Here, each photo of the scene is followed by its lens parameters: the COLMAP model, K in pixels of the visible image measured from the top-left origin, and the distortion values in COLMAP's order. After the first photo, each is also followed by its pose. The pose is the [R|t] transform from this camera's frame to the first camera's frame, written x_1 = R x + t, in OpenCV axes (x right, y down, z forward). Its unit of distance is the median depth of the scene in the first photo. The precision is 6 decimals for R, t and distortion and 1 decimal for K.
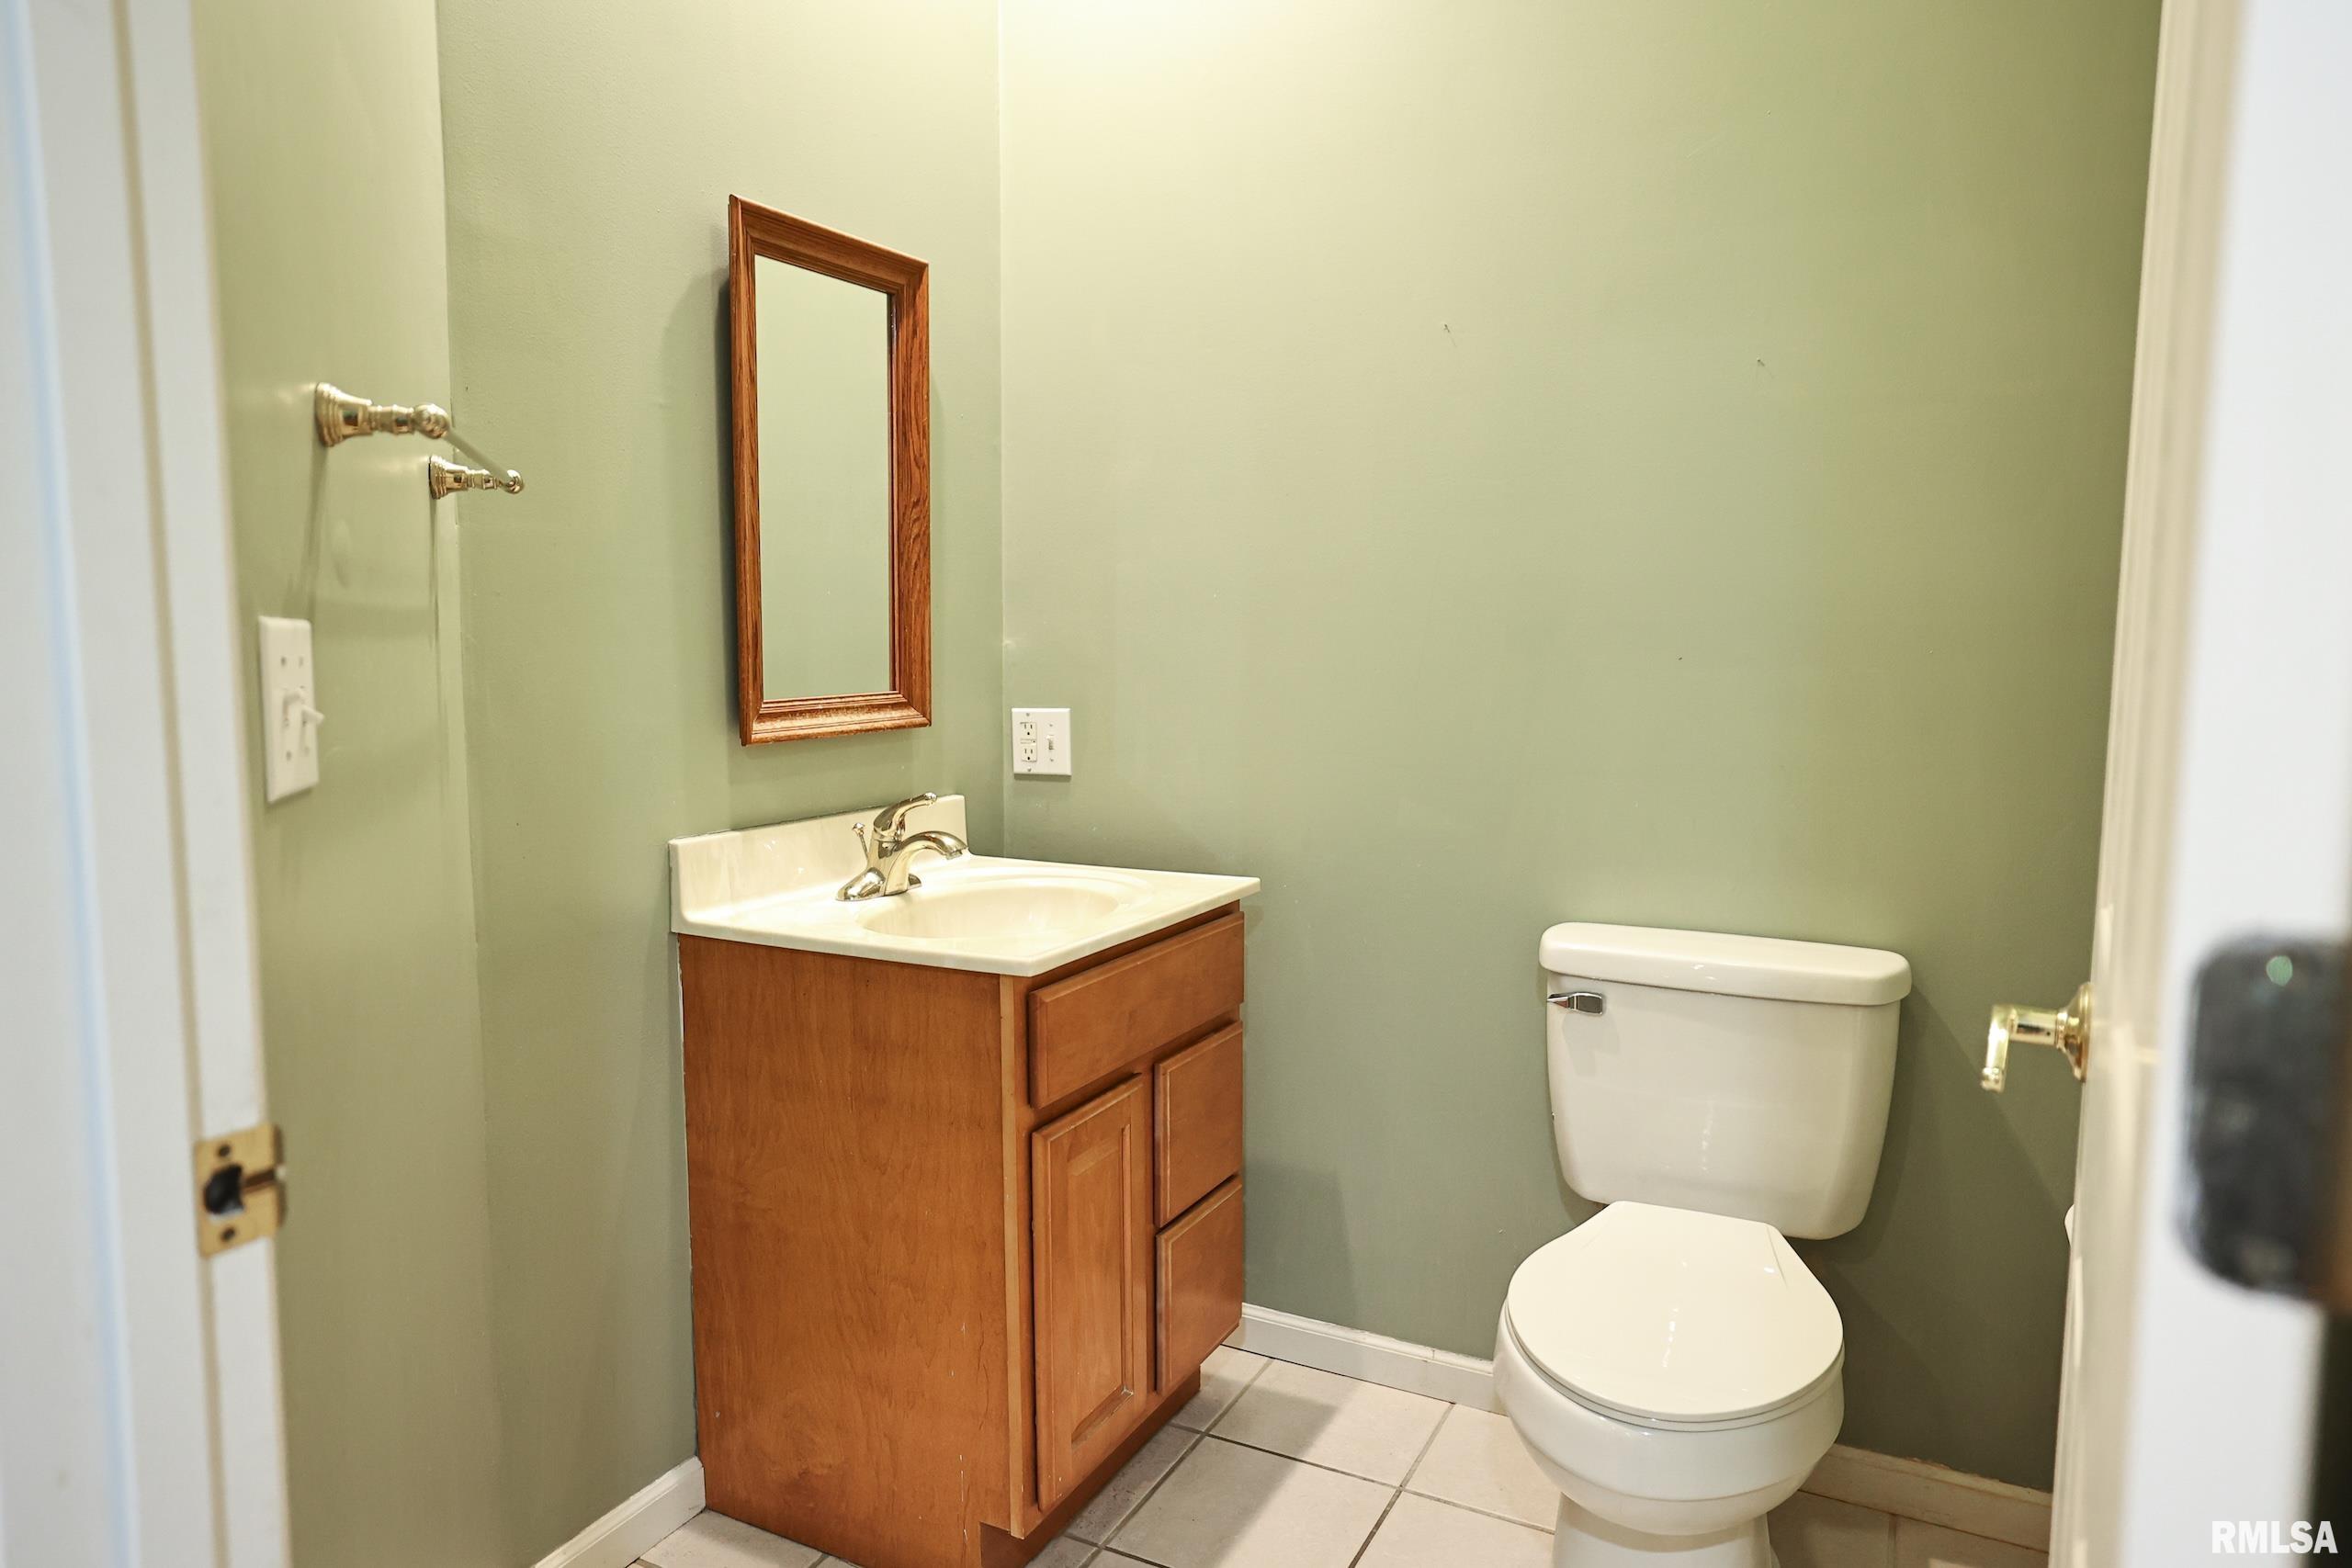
lens RADIAL K [[1461.4, 0, 1175.7], [0, 1461.4, 784.0], [0, 0, 1]] dist [-0.002114, 0.002547]
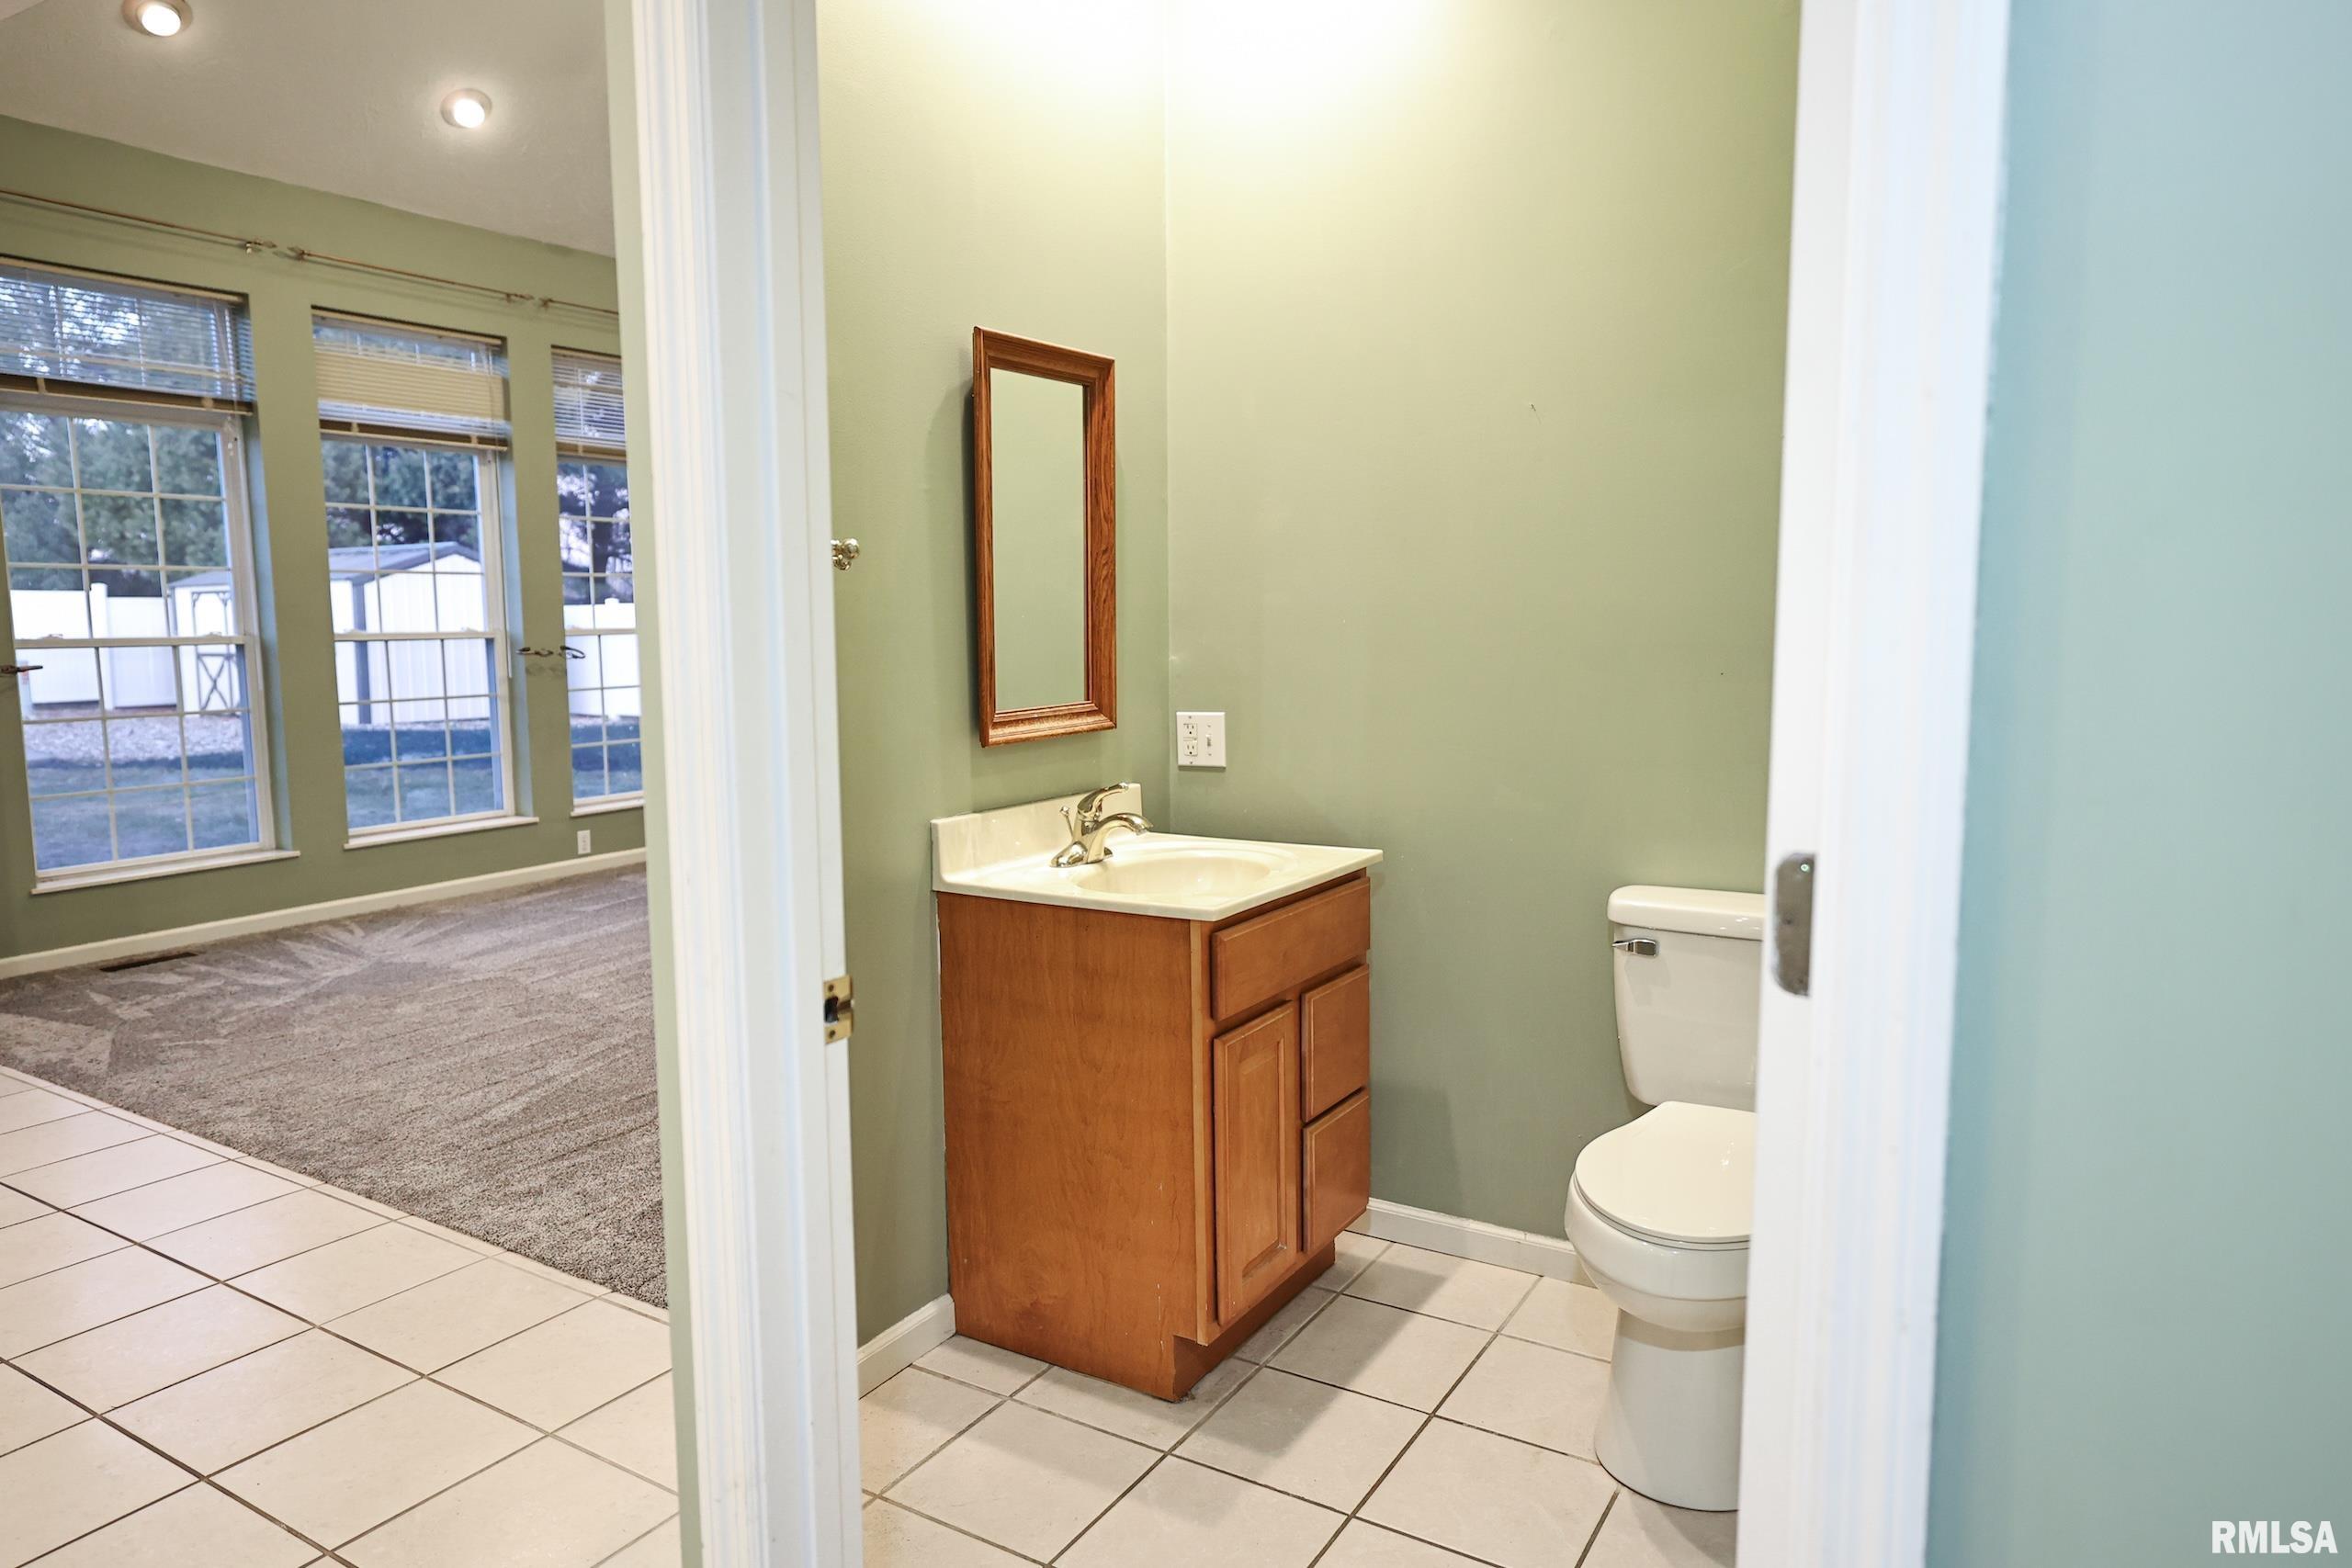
lens RADIAL K [[1461.4, 0, 1187.0], [0, 1461.4, 773.2], [0, 0, 1]] dist [-0.002114, 0.002547]
pose [[0.997802, -0.002944, -0.066208, -0.029335], [0.003318, 0.999979, 0.005529, -0.009659], [0.066190, -0.005737, 0.997791, -0.285110]]
